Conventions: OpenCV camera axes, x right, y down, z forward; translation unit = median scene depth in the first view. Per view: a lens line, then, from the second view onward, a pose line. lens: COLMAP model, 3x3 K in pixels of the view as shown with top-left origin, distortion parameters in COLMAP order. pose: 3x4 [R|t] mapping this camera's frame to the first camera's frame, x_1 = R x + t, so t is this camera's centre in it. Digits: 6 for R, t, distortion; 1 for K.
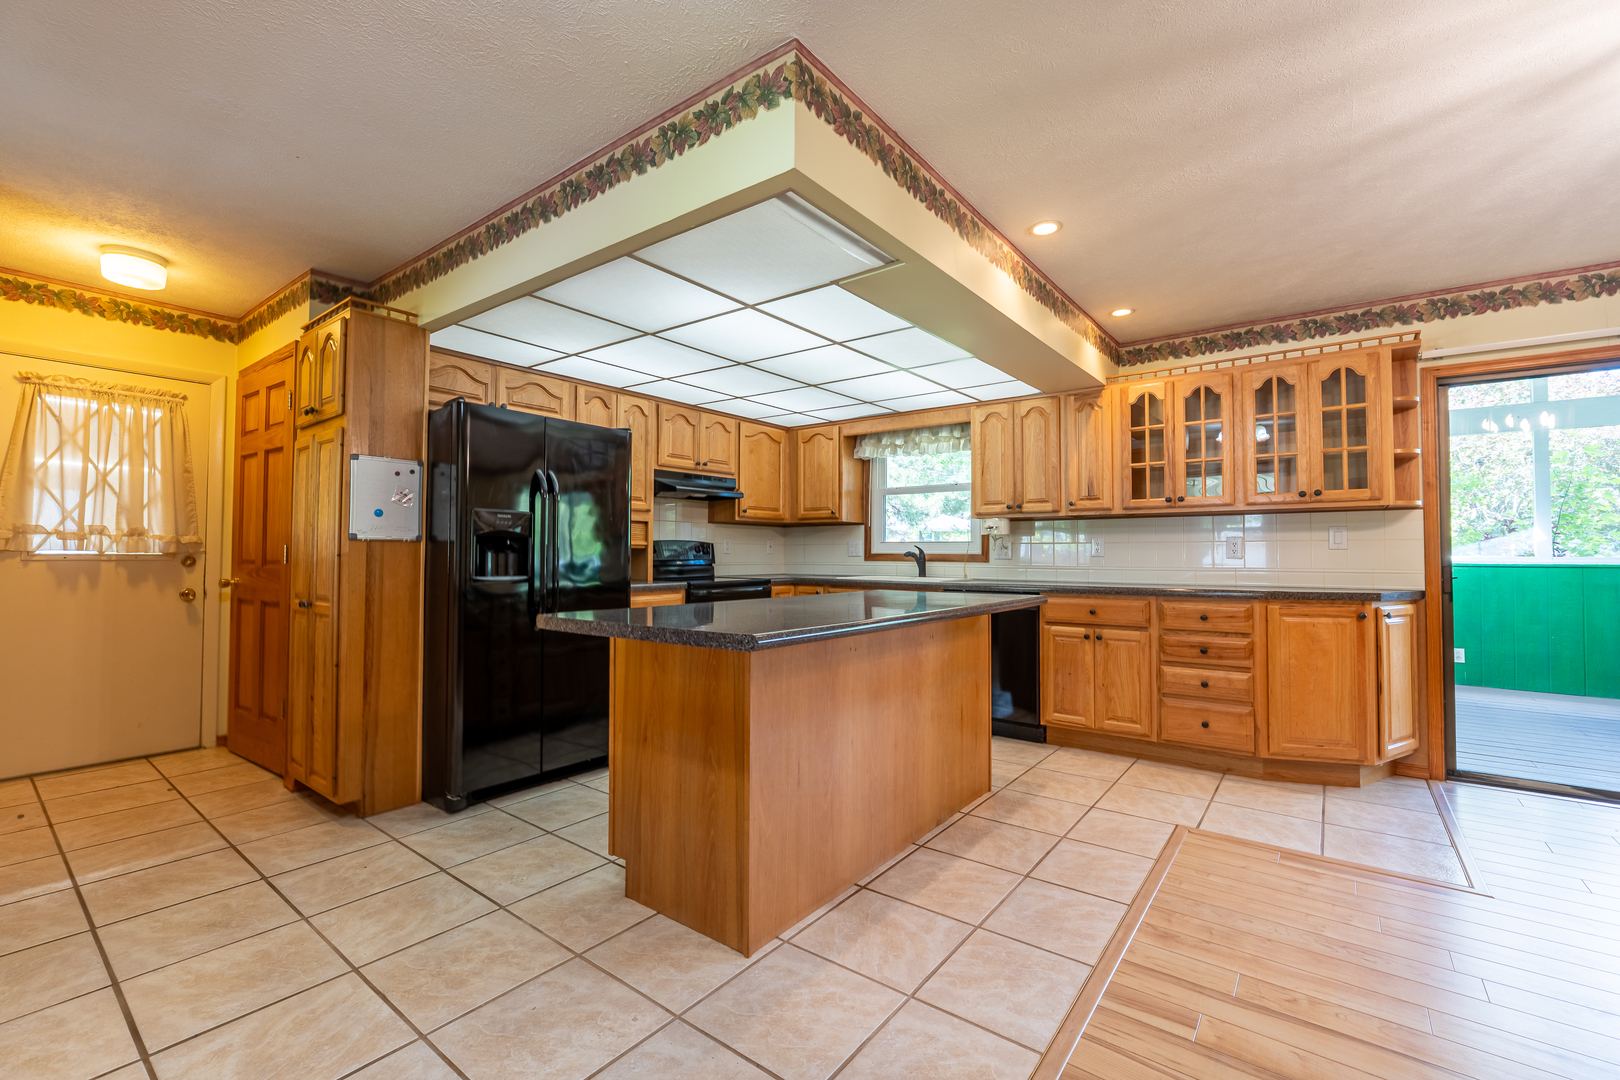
lens RADIAL K [[678.4, 0, 808.7], [0, 678.4, 536.3], [0, 0, 1]] dist [-0.004276, -0.000314]
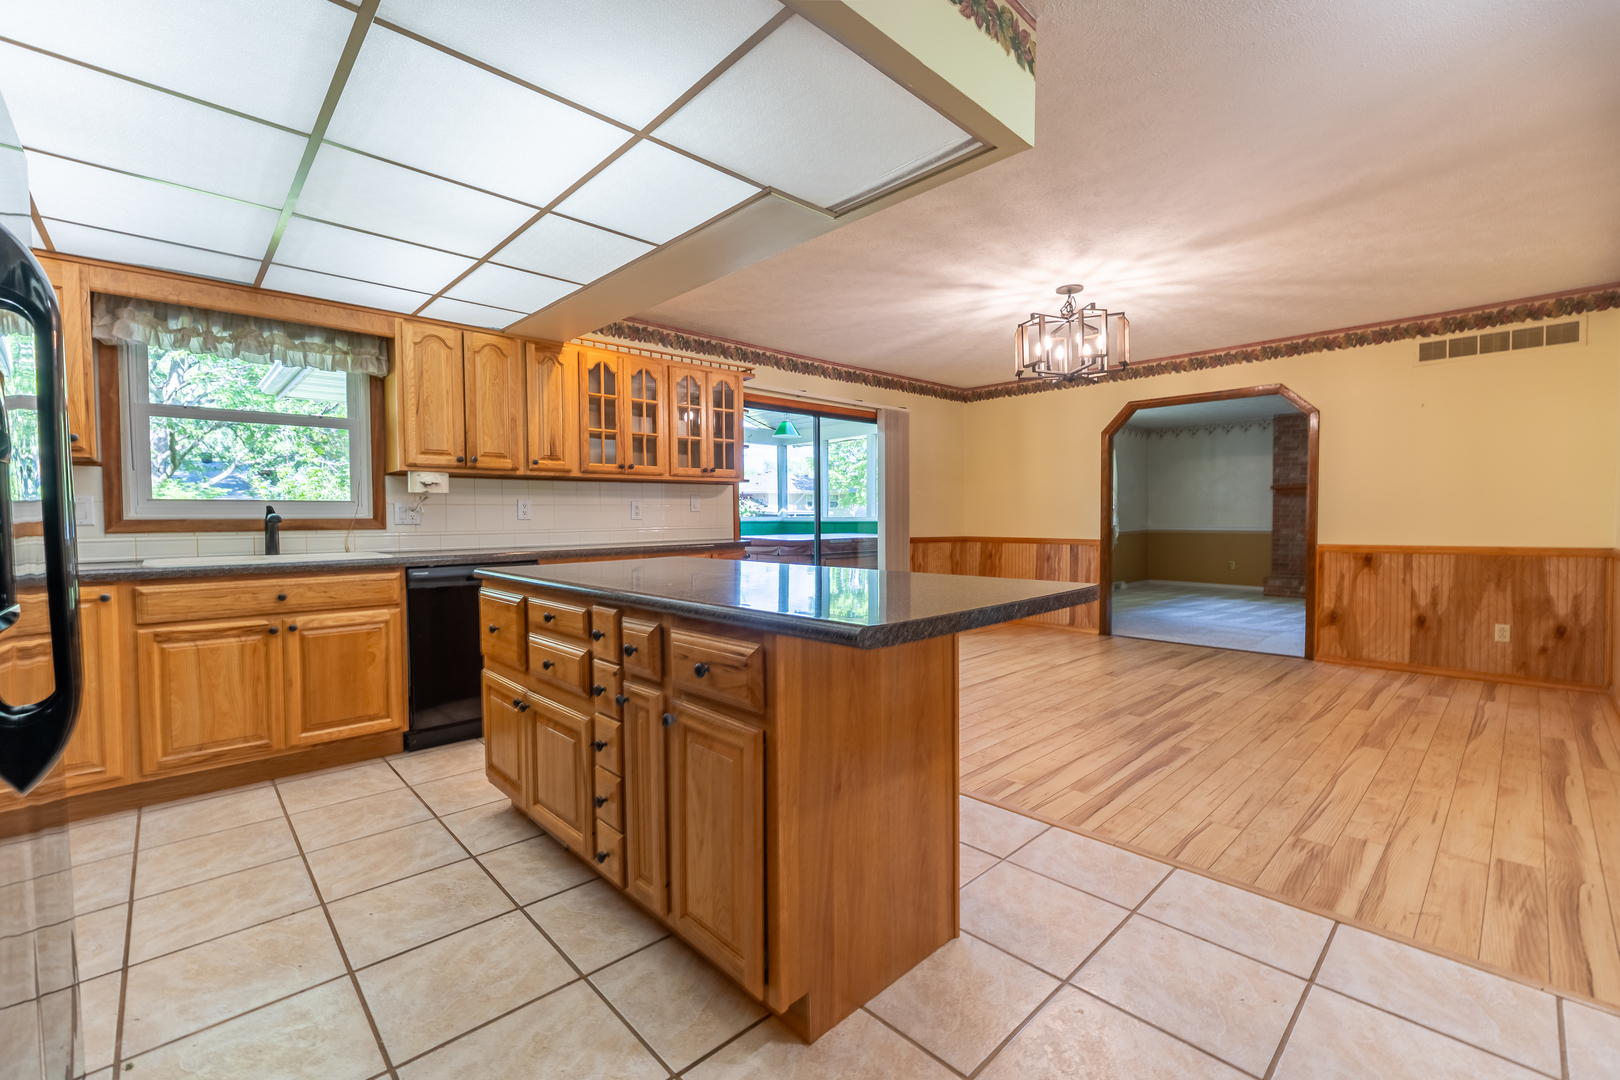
lens RADIAL K [[685.5, 0, 811.0], [0, 685.5, 537.0], [0, 0, 1]] dist [-0.003885, -0.000116]
pose [[0.153398, -0.035410, 0.987530, -0.520406], [-0.017226, 0.999110, 0.038501, 0.012306], [-0.988014, -0.022917, 0.152651, 0.527228]]
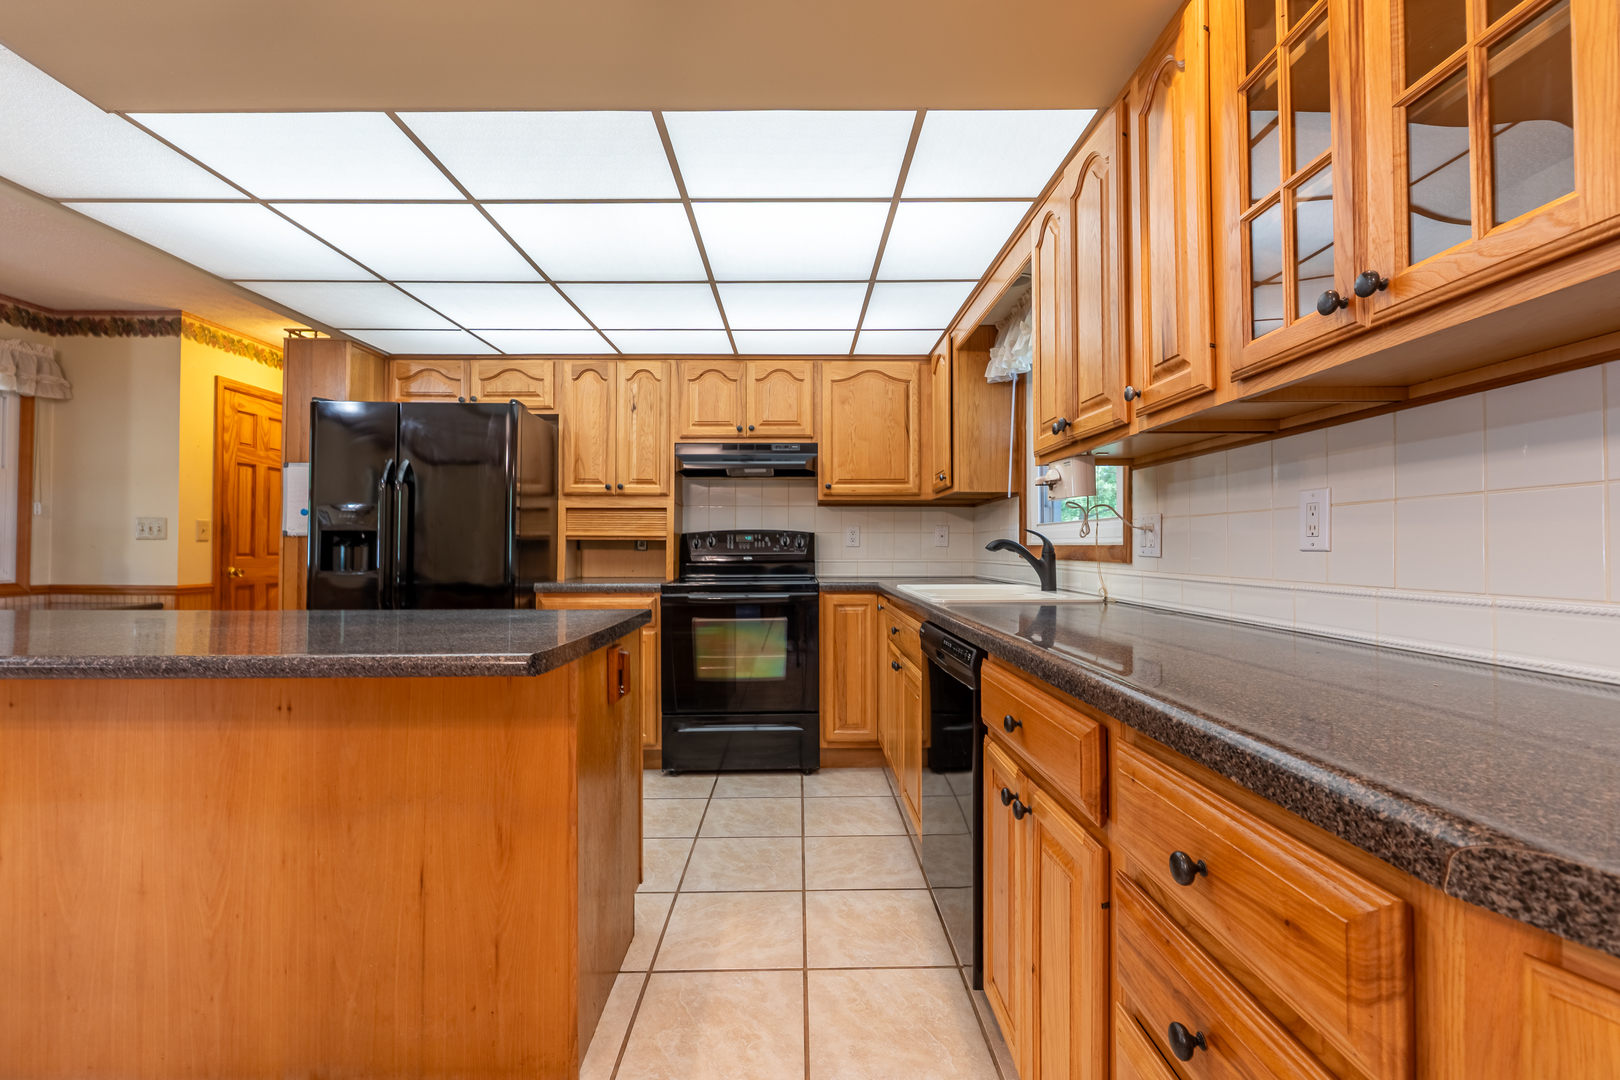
lens RADIAL K [[680.9, 0, 811.4], [0, 680.9, 538.6], [0, 0, 1]] dist [-0.005613, -0.000157]
pose [[0.629113, -0.013807, -0.777191, 0.599150], [0.023322, 0.999727, 0.001118, 0.021526], [0.776964, -0.018829, 0.629264, 0.716523]]
